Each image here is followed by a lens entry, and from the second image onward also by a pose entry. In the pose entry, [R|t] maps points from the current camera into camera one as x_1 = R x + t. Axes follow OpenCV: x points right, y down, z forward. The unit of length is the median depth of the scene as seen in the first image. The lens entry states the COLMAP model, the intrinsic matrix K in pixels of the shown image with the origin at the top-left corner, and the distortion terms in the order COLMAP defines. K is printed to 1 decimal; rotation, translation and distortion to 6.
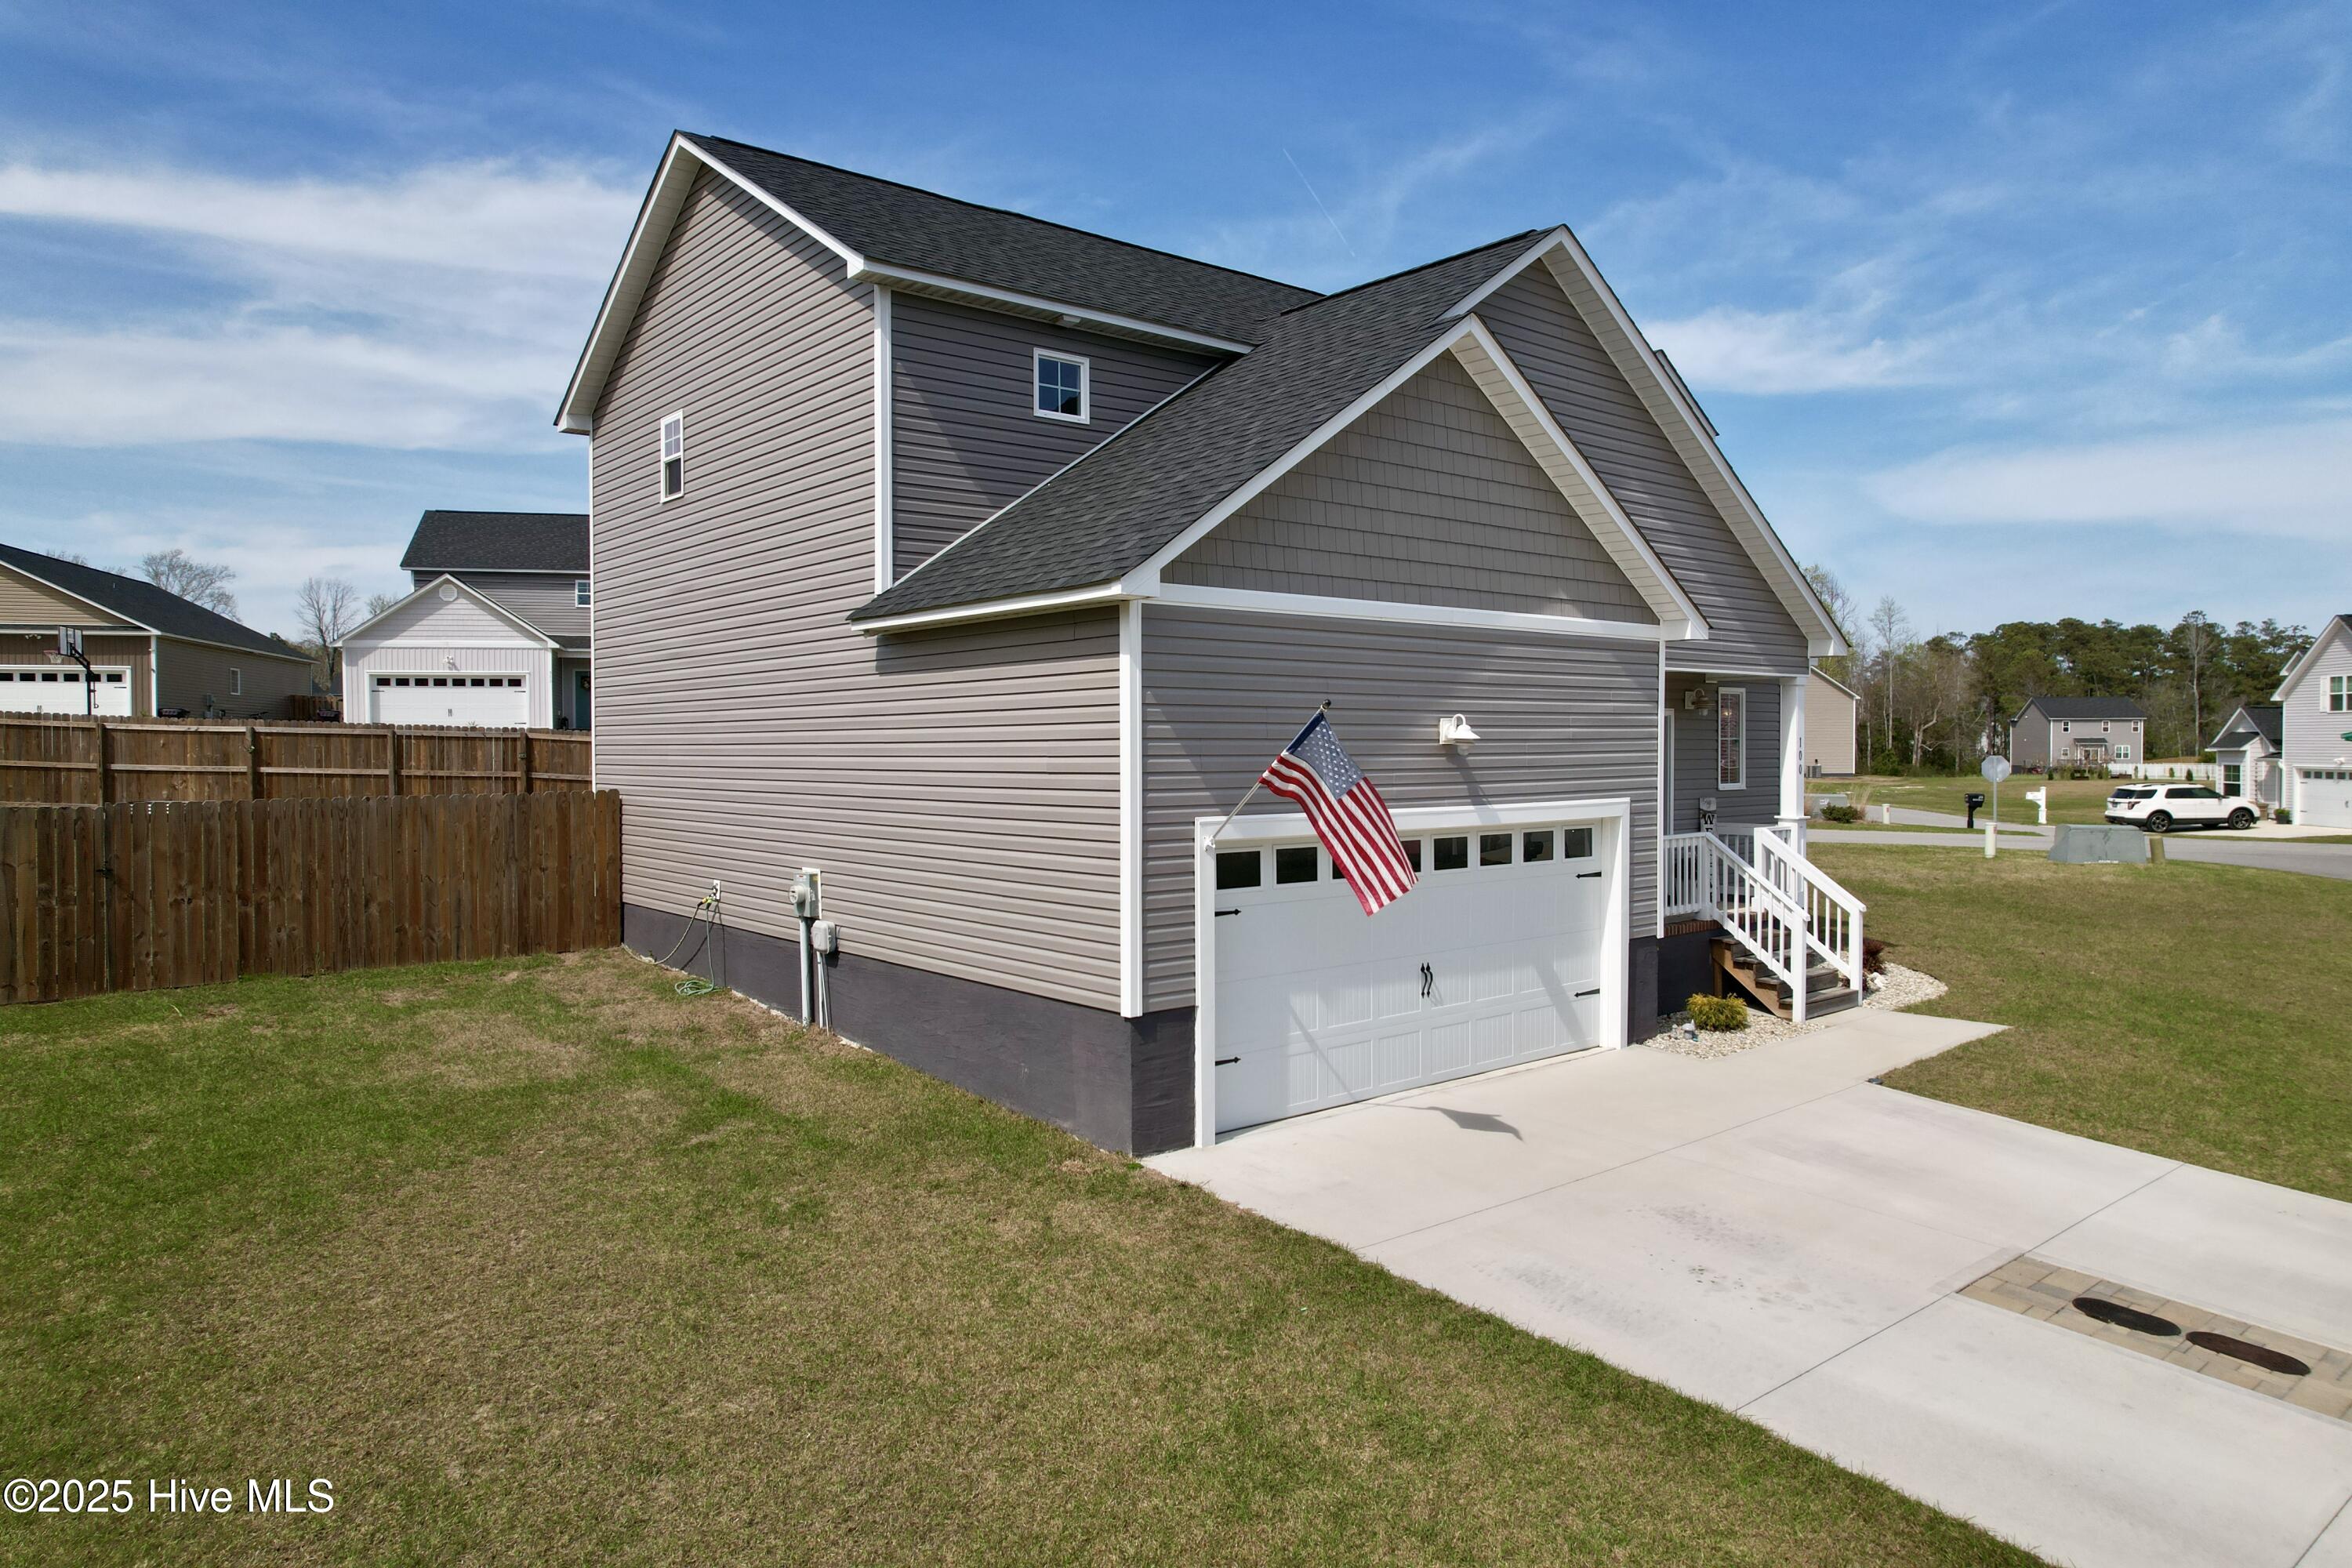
lens RADIAL K [[1507.5, 0, 1184.5], [0, 1507.5, 774.4], [0, 0, 1]] dist [-0.076137, 0.064583]
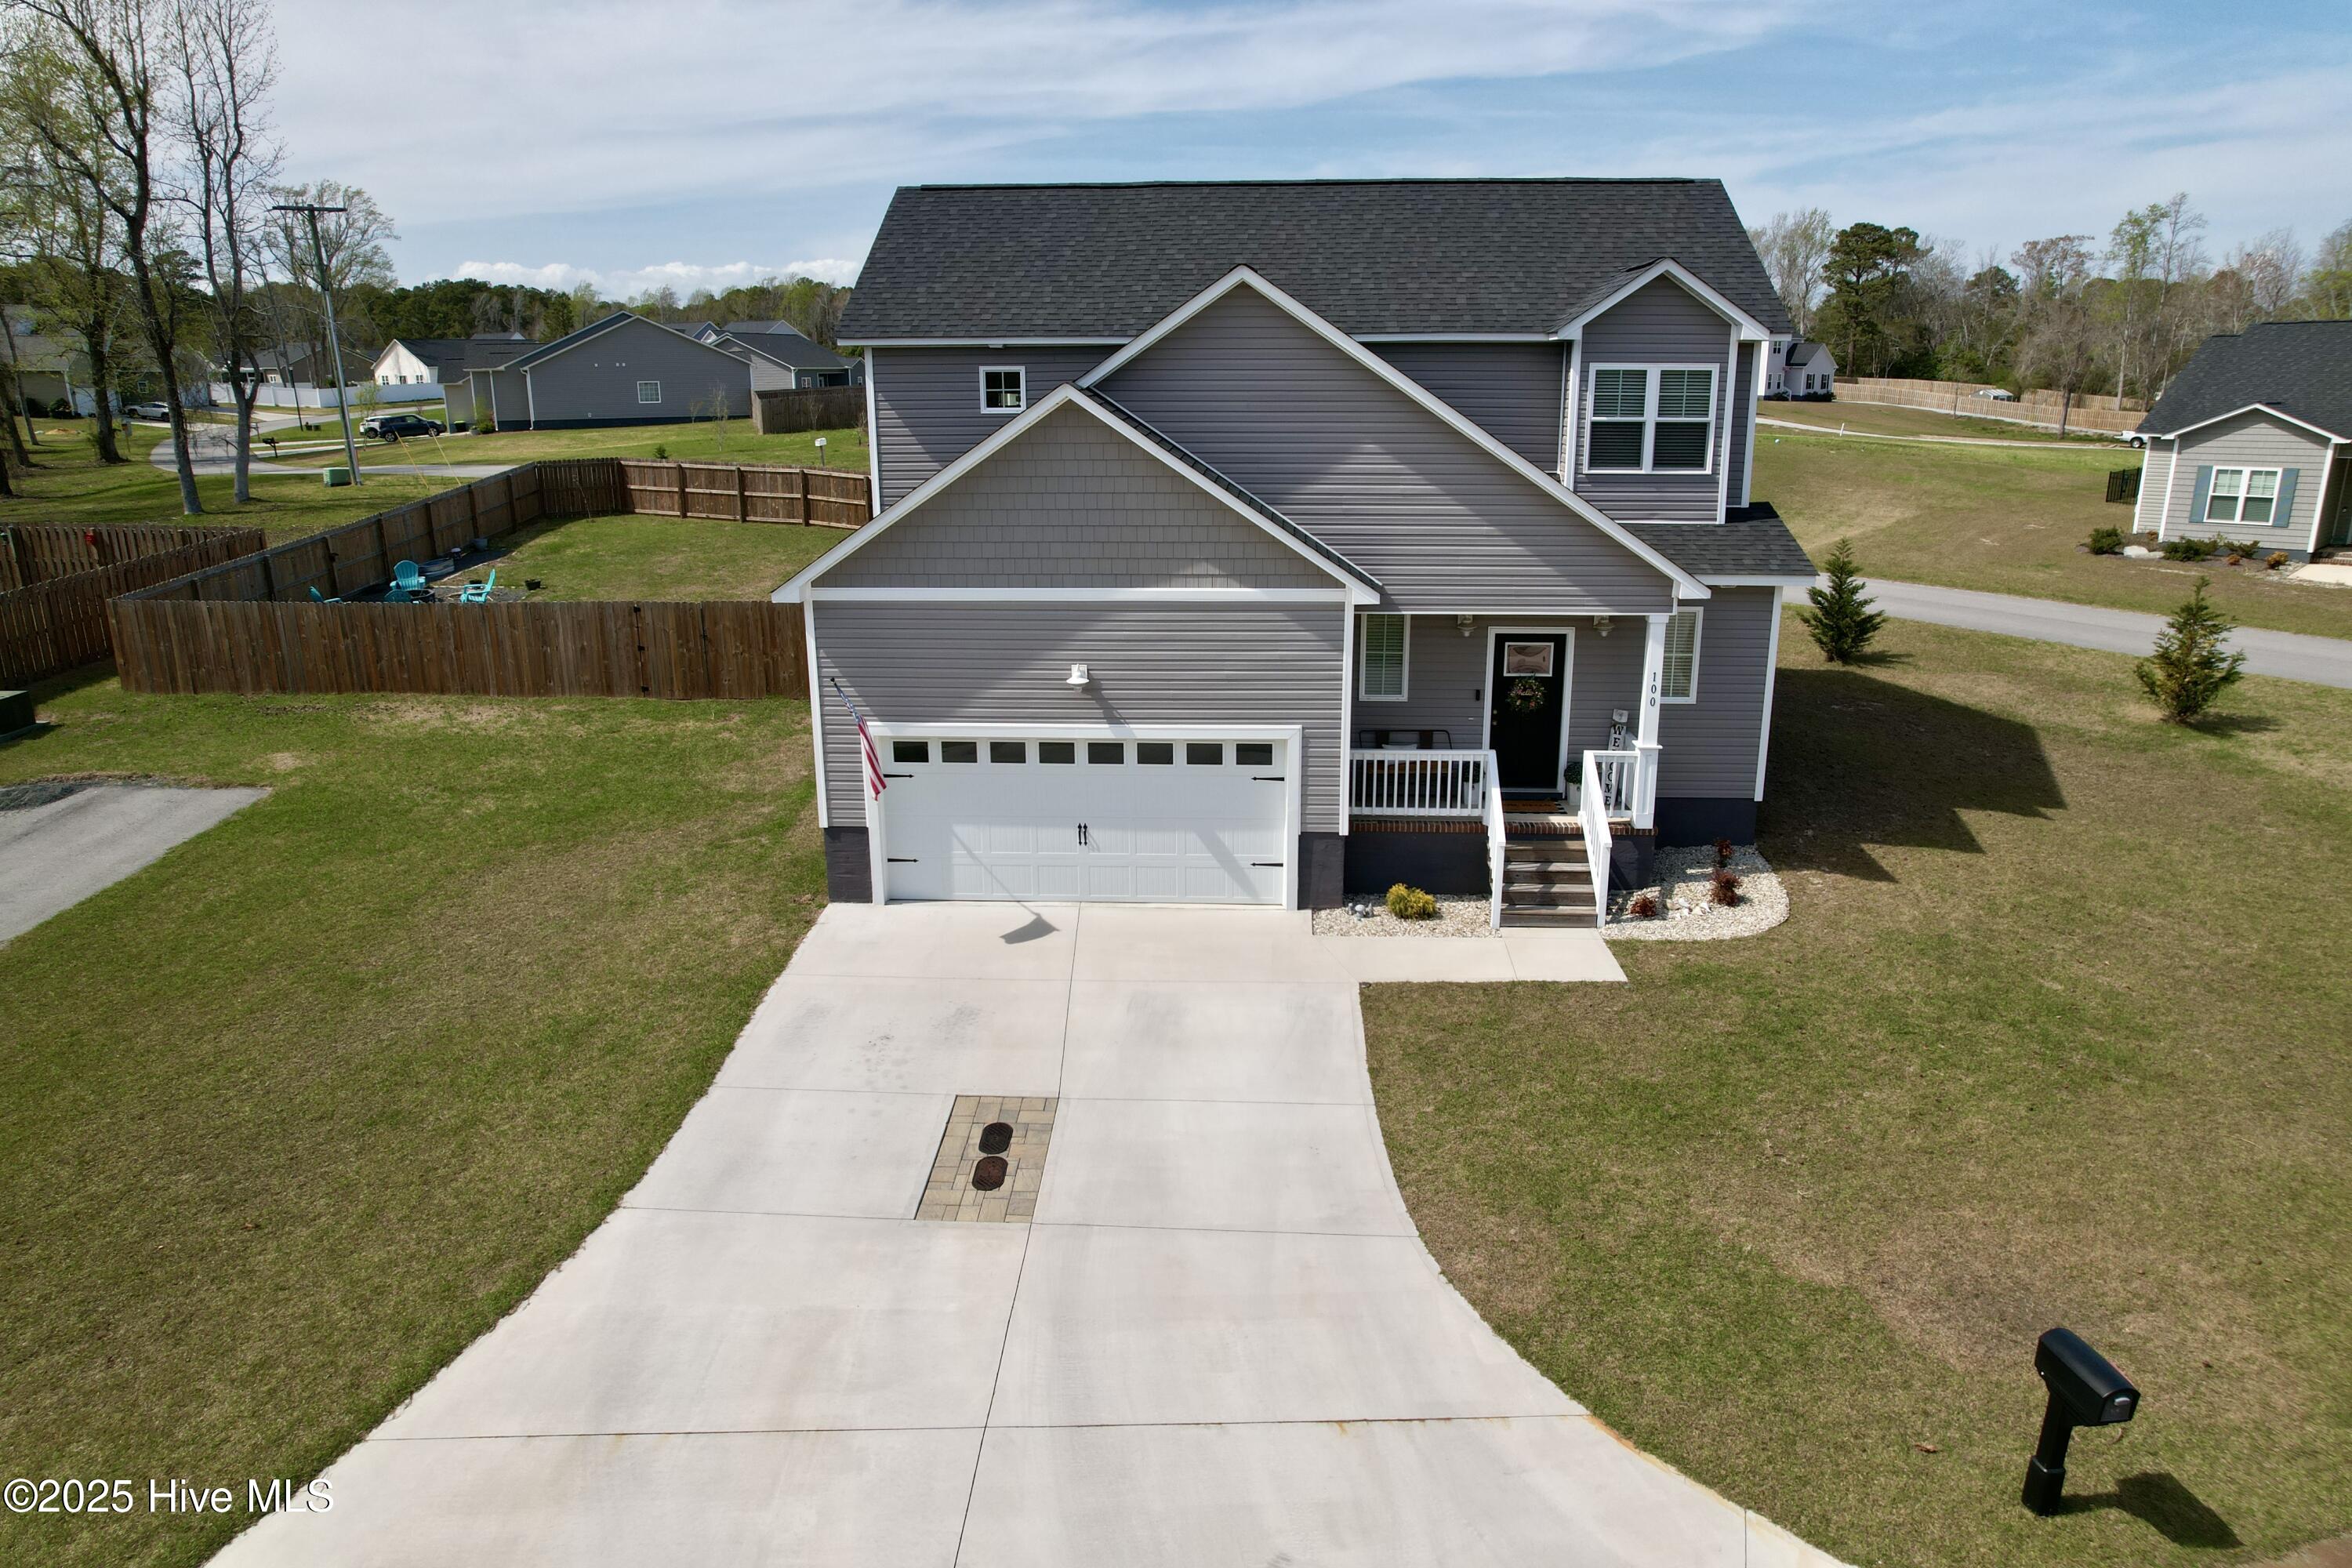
lens RADIAL K [[1507.5, 0, 1184.5], [0, 1507.5, 774.4], [0, 0, 1]] dist [-0.076137, 0.064583]
pose [[0.732088, 0.179177, -0.657223, 1.203700], [-0.012942, 0.968272, 0.249562, -0.294048], [0.681087, -0.174196, 0.711180, 0.018652]]
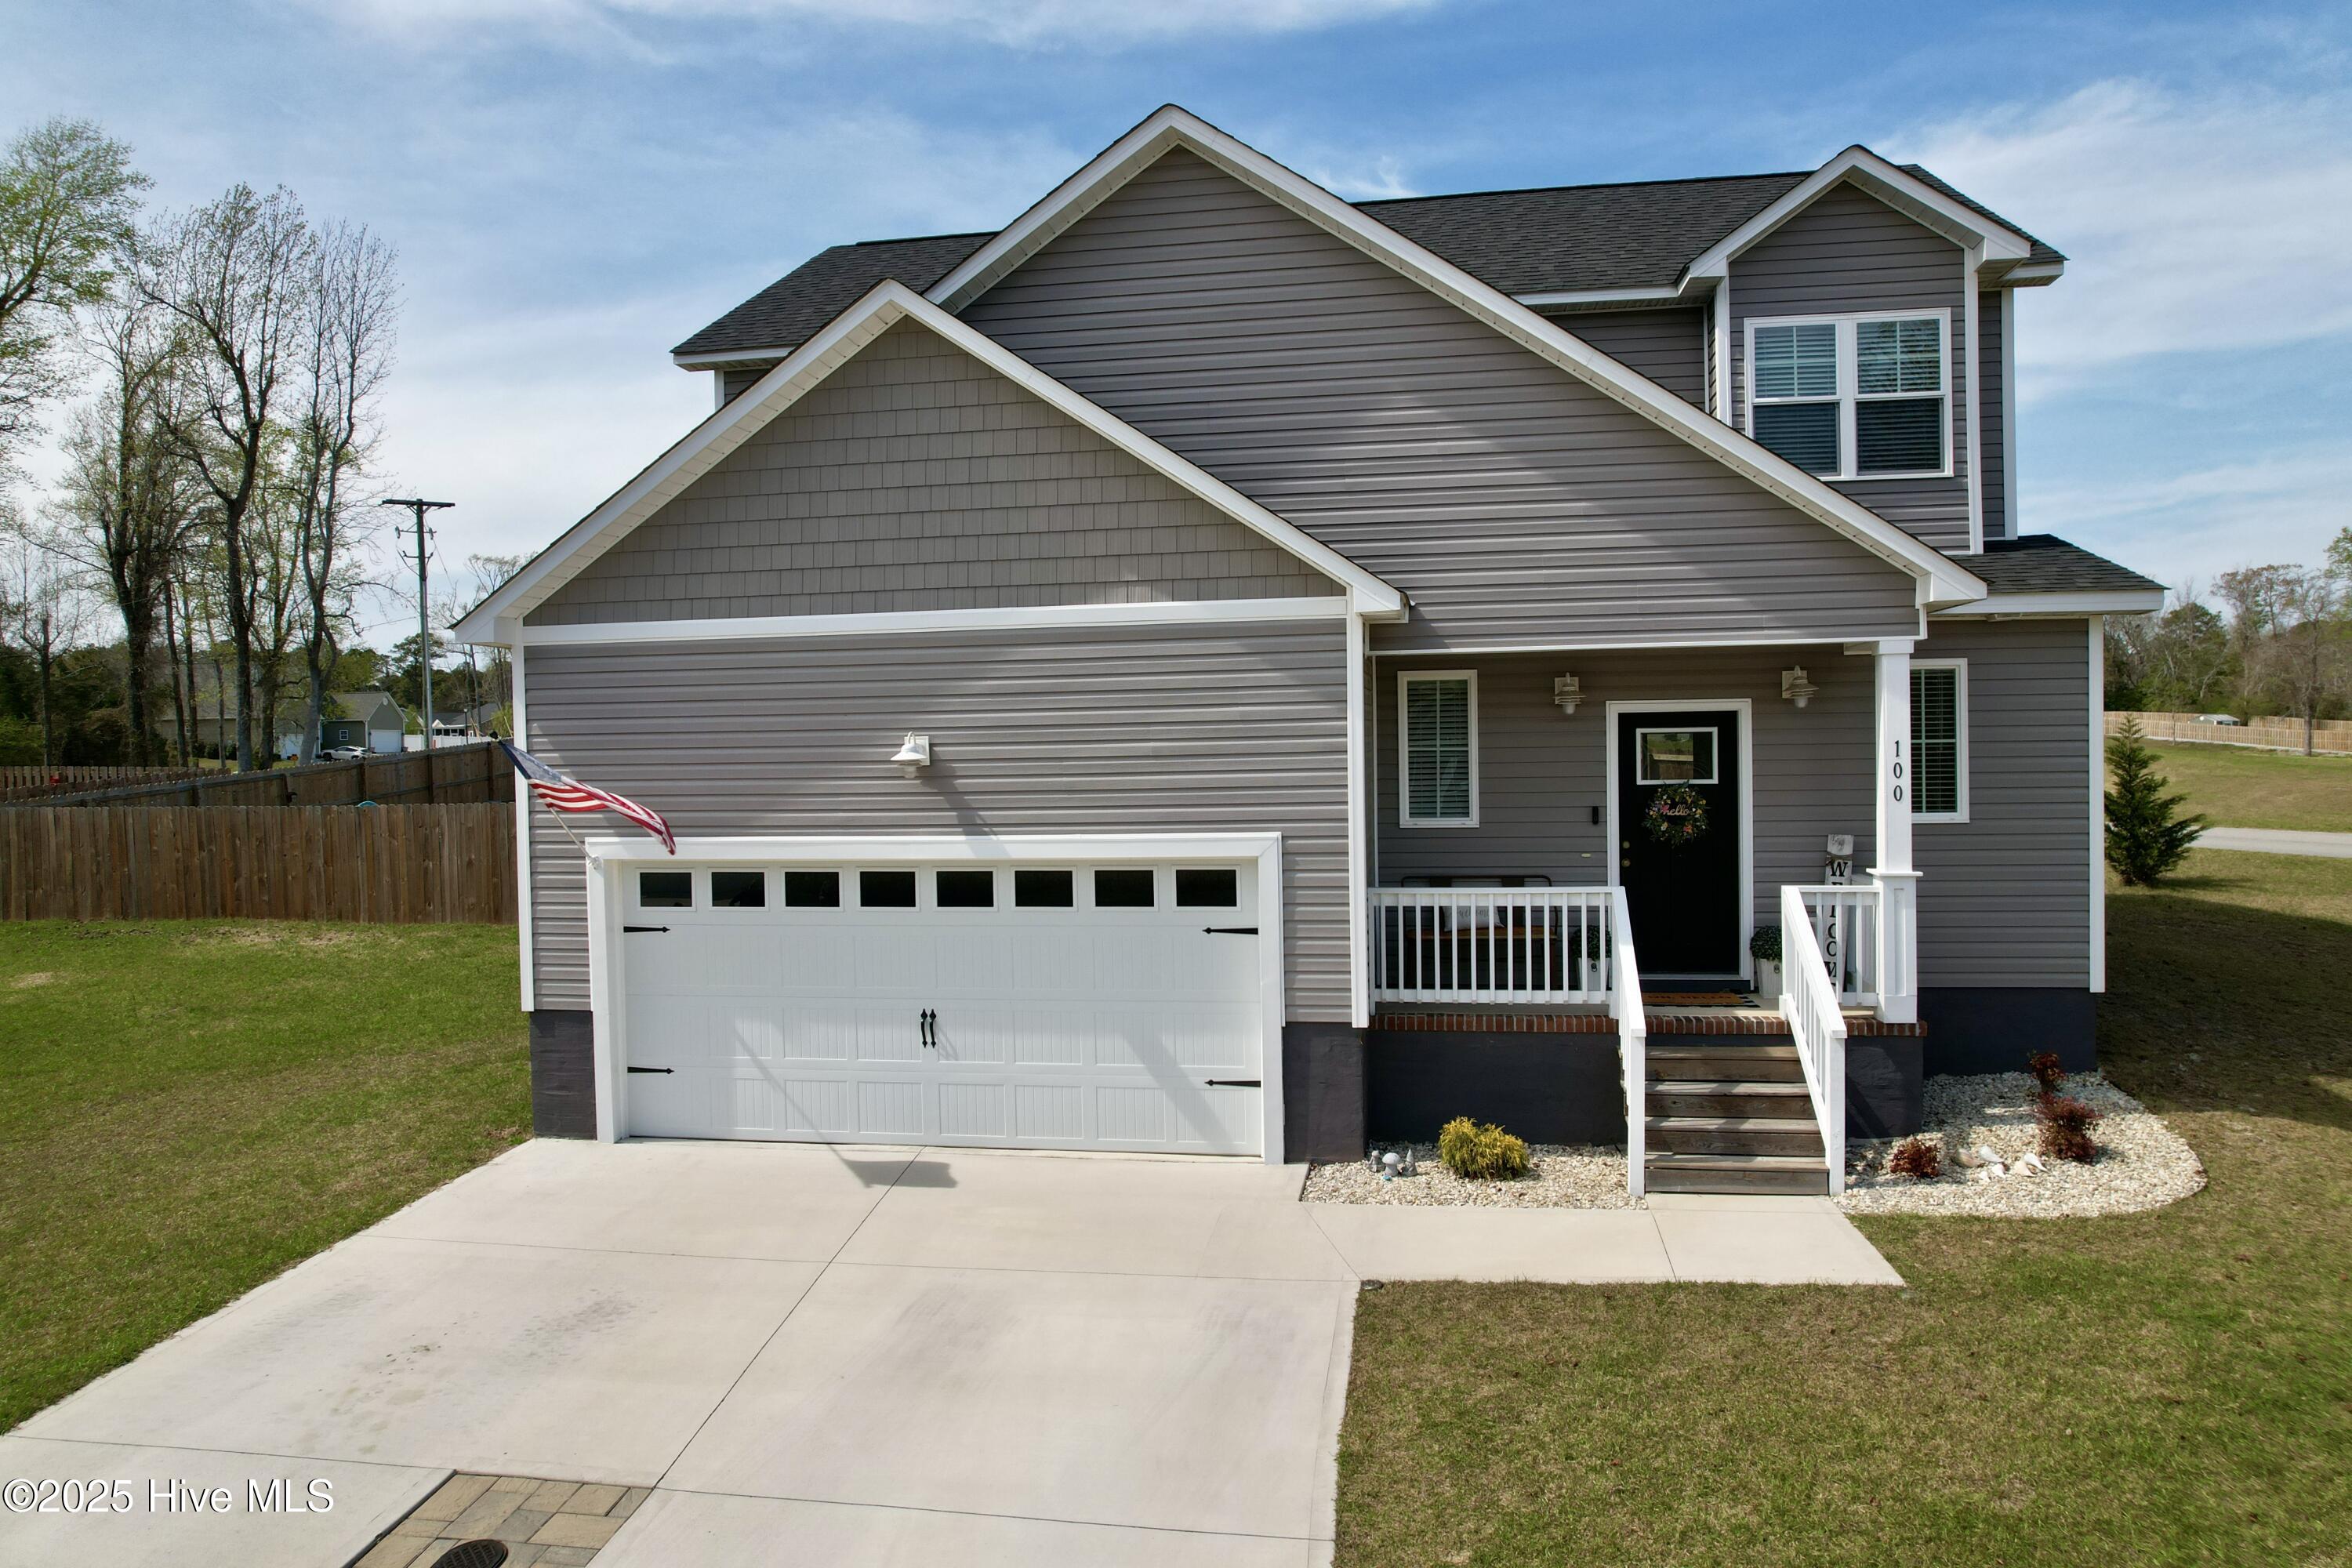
lens RADIAL K [[1507.5, 0, 1184.5], [0, 1507.5, 774.4], [0, 0, 1]] dist [-0.076137, 0.064583]
pose [[0.649352, 0.006746, -0.760458, 0.940043], [-0.000724, 0.999966, 0.008252, -0.022137], [0.760488, -0.004808, 0.649334, 0.534837]]
